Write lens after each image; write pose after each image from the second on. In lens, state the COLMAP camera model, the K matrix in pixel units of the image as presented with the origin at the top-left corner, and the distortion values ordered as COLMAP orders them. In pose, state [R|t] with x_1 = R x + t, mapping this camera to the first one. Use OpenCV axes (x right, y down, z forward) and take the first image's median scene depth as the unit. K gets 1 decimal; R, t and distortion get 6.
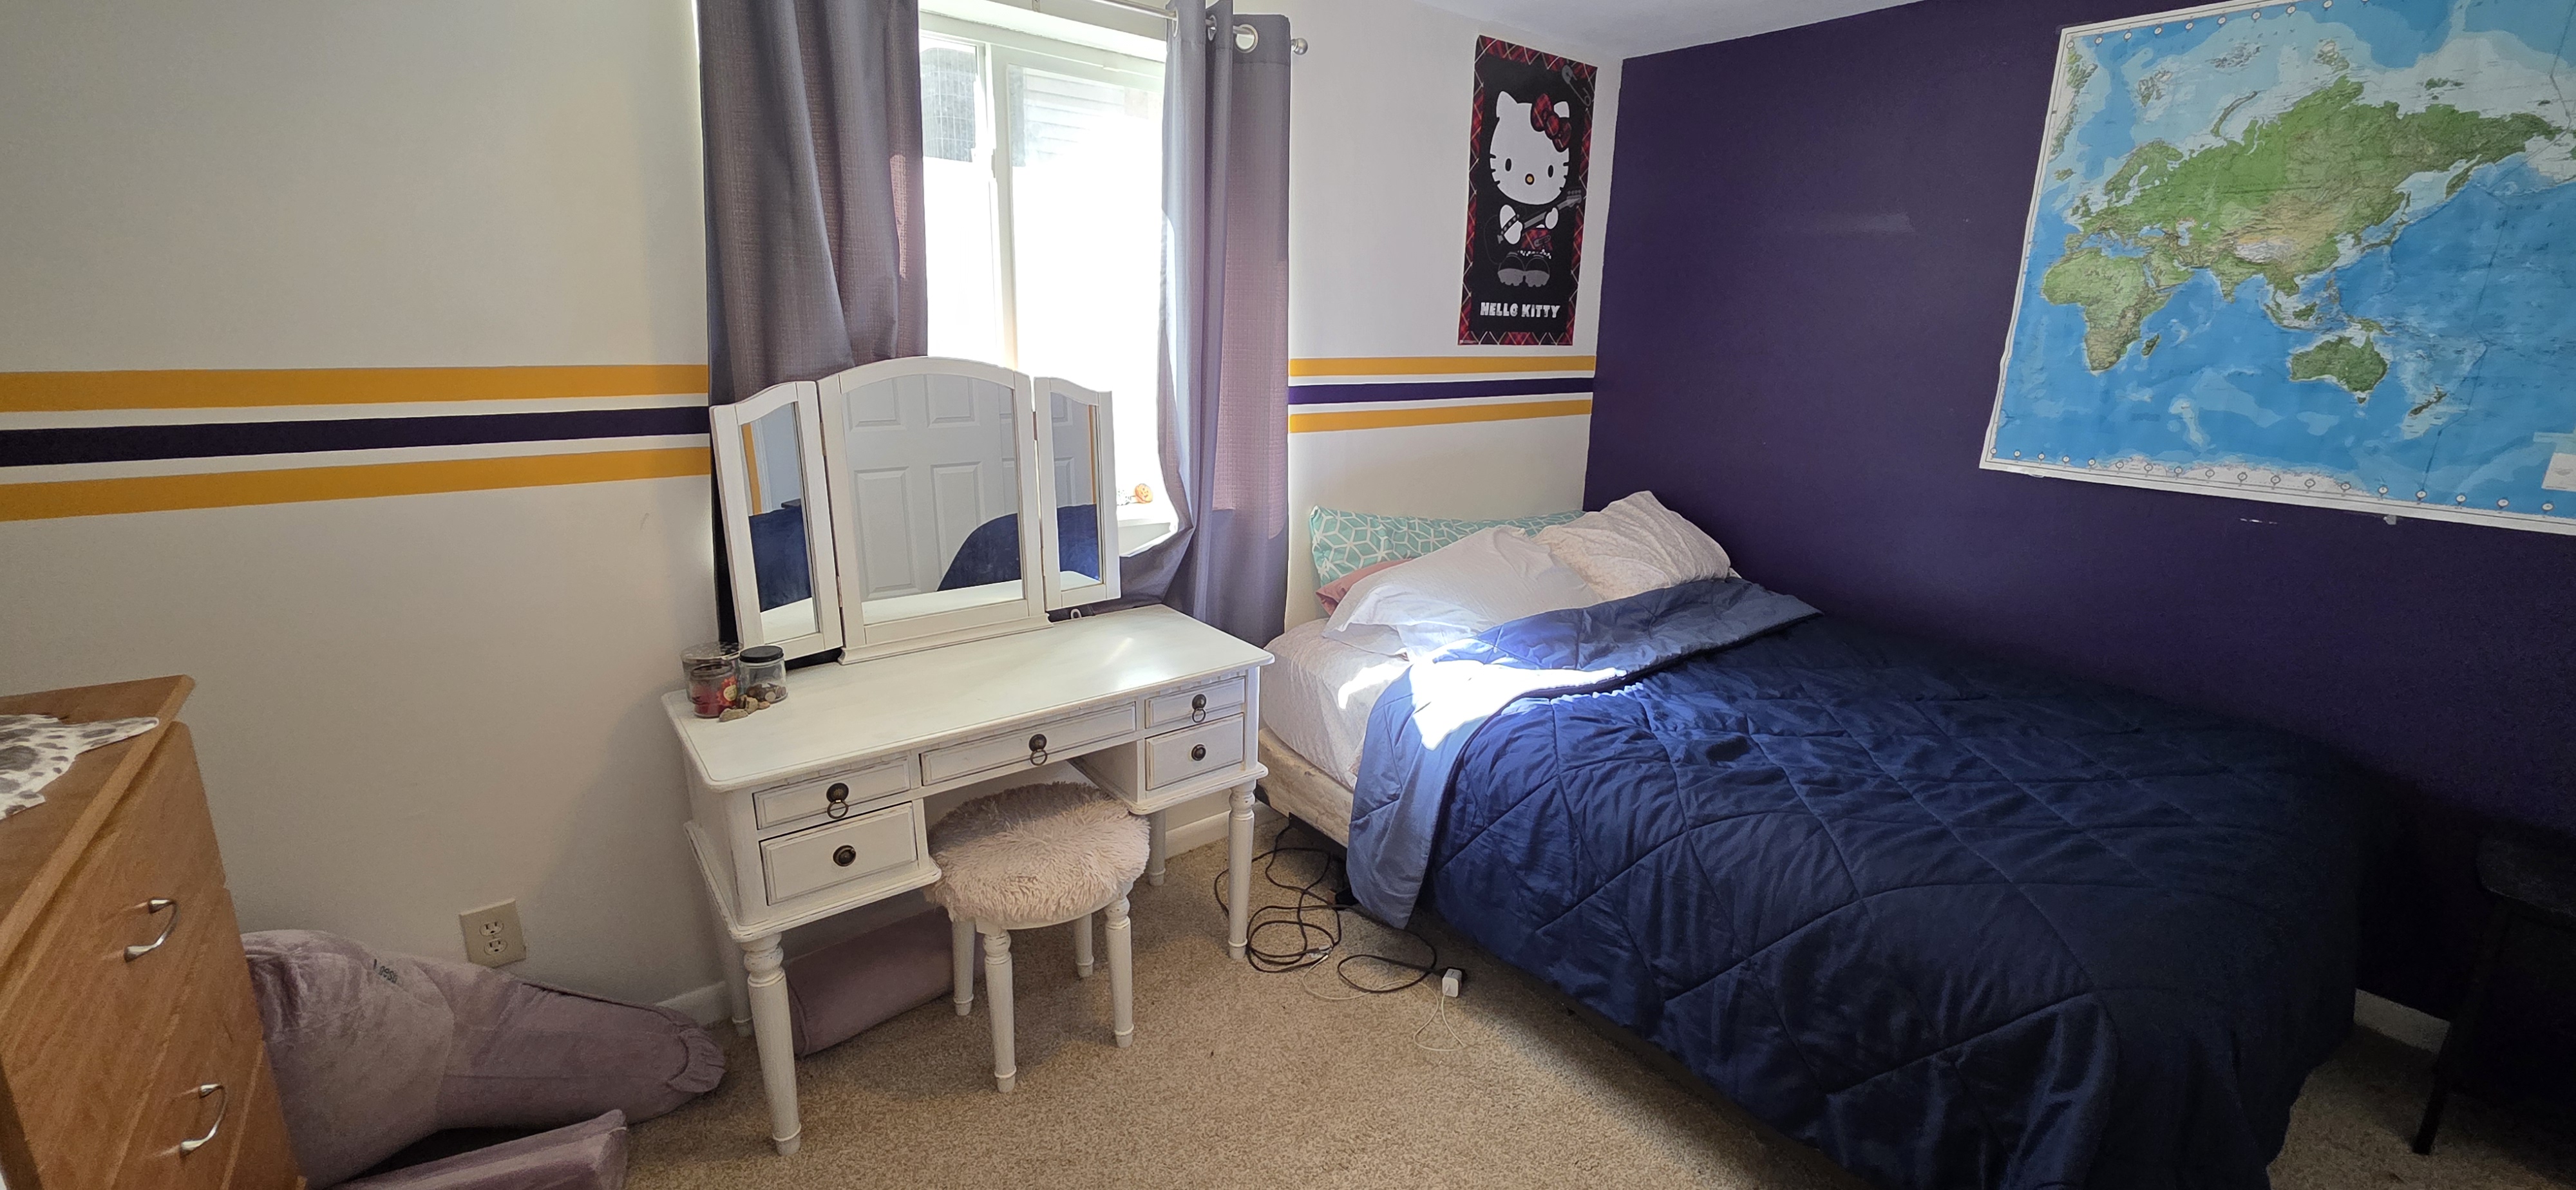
lens RADIAL K [[1032.1, 0, 1299.9], [0, 1032.1, 590.9], [0, 0, 1]] dist [-0.000504, 0.000855]
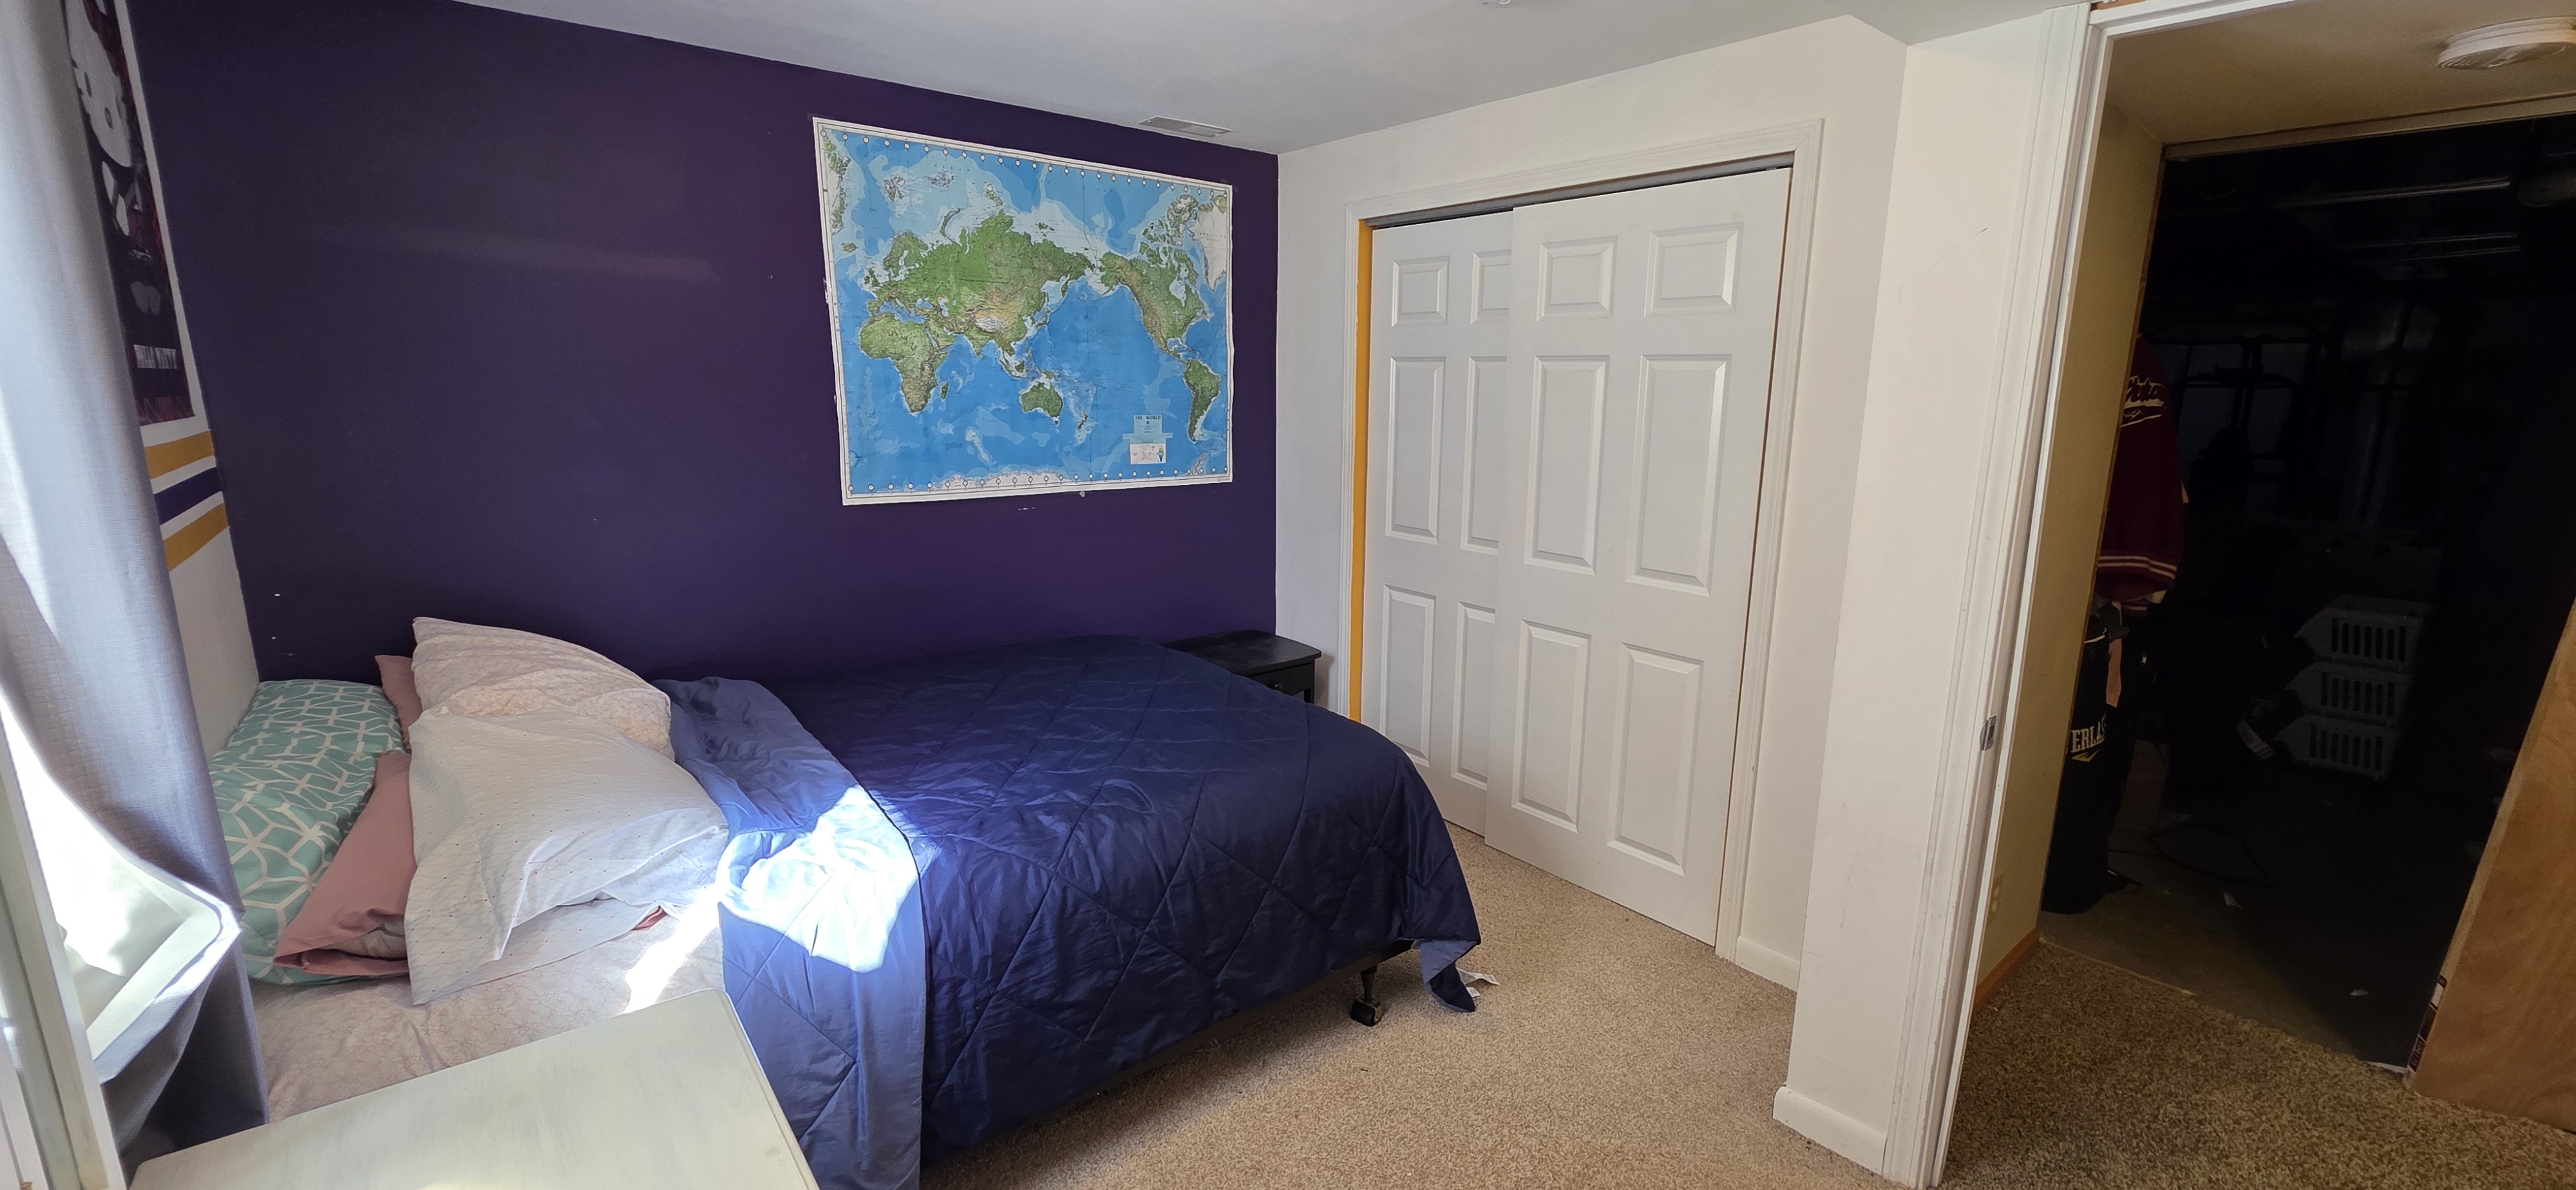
lens RADIAL K [[1032.1, 0, 1299.9], [0, 1032.1, 590.9], [0, 0, 1]] dist [-0.000504, 0.000855]
pose [[-0.026533, -0.218170, 0.975550, -0.533789], [0.244748, 0.944774, 0.217945, -0.184455], [-0.969224, 0.244546, 0.028329, 0.627457]]
